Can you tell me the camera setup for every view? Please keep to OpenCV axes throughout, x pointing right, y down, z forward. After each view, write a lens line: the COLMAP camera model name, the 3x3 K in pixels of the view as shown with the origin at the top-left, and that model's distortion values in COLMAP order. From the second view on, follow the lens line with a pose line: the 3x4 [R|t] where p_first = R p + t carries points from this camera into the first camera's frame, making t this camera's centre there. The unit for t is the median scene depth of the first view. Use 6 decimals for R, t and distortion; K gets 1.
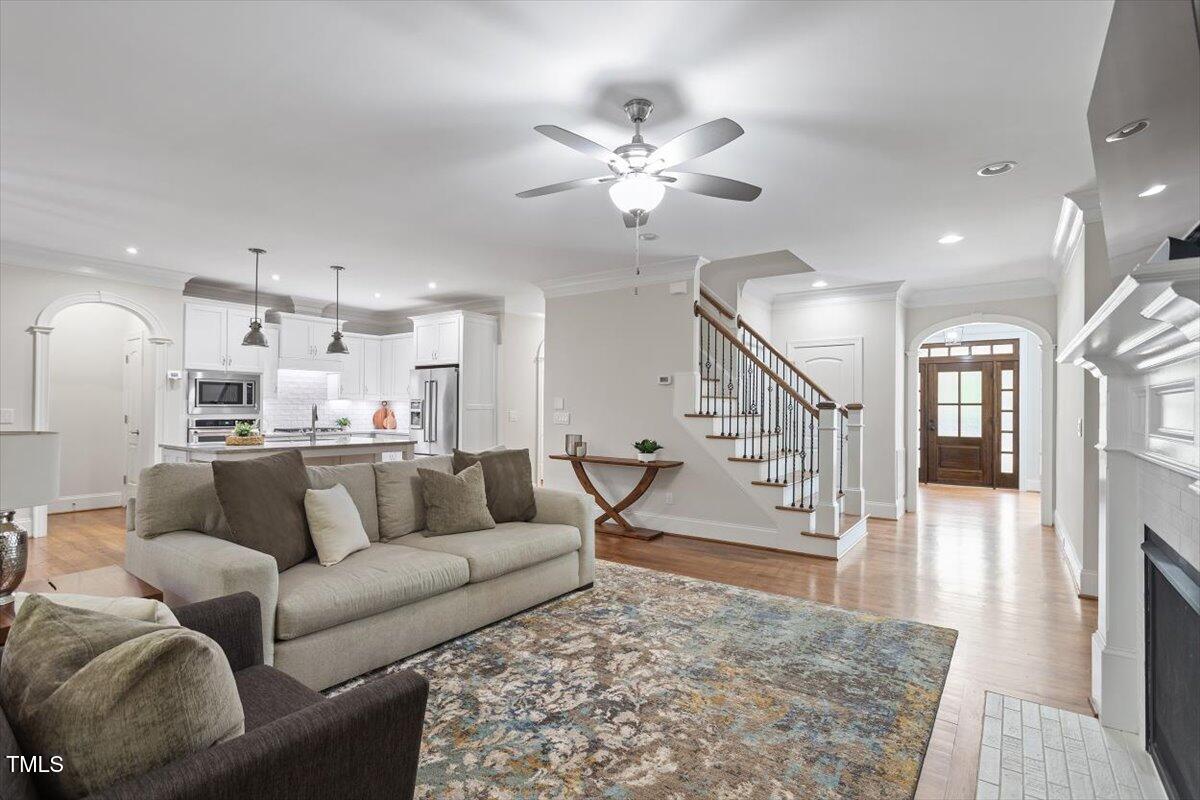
lens RADIAL K [[576.2, 0, 604.6], [0, 576.2, 403.2], [0, 0, 1]] dist [0.002340, 0.000458]
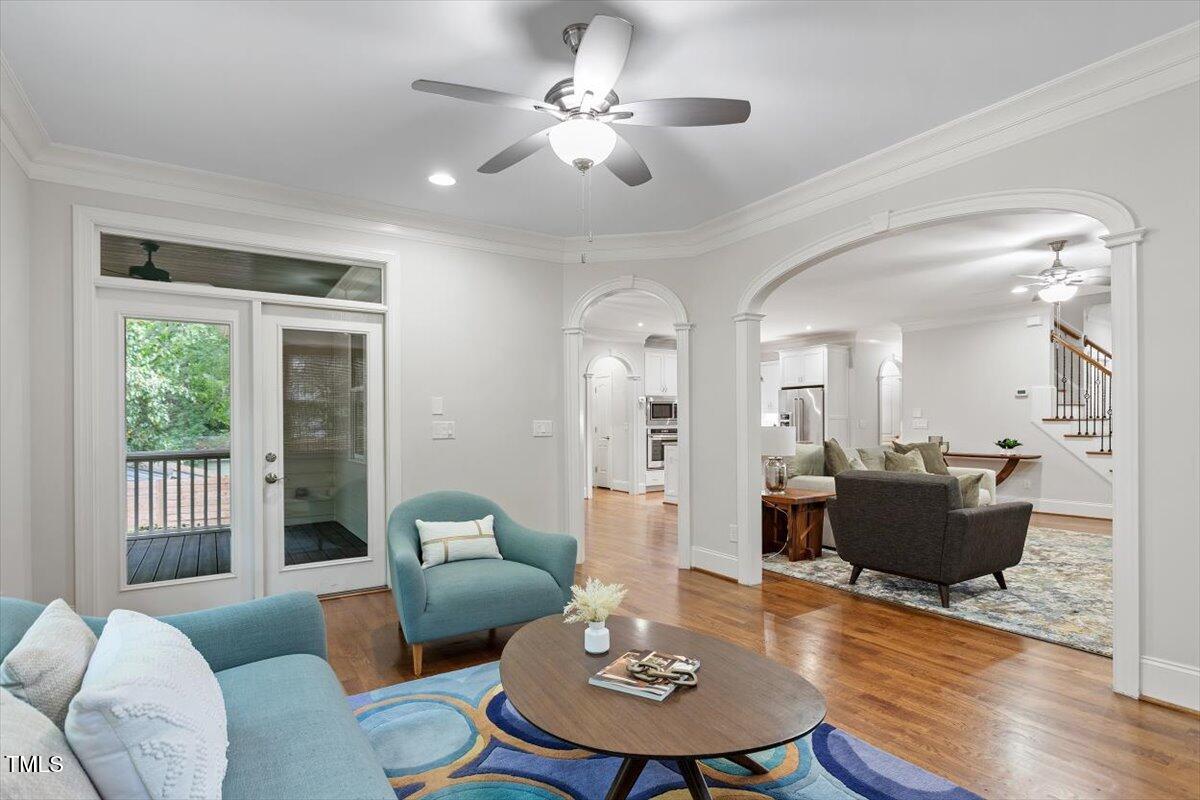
lens RADIAL K [[614.7, 0, 598.2], [0, 614.7, 427.7], [0, 0, 1]] dist [0.001655, 0.000444]
pose [[0.933002, -0.013062, -0.359634, -0.256583], [0.018904, 0.999740, 0.012733, 0.002628], [0.359374, -0.018678, 0.933007, -0.563469]]
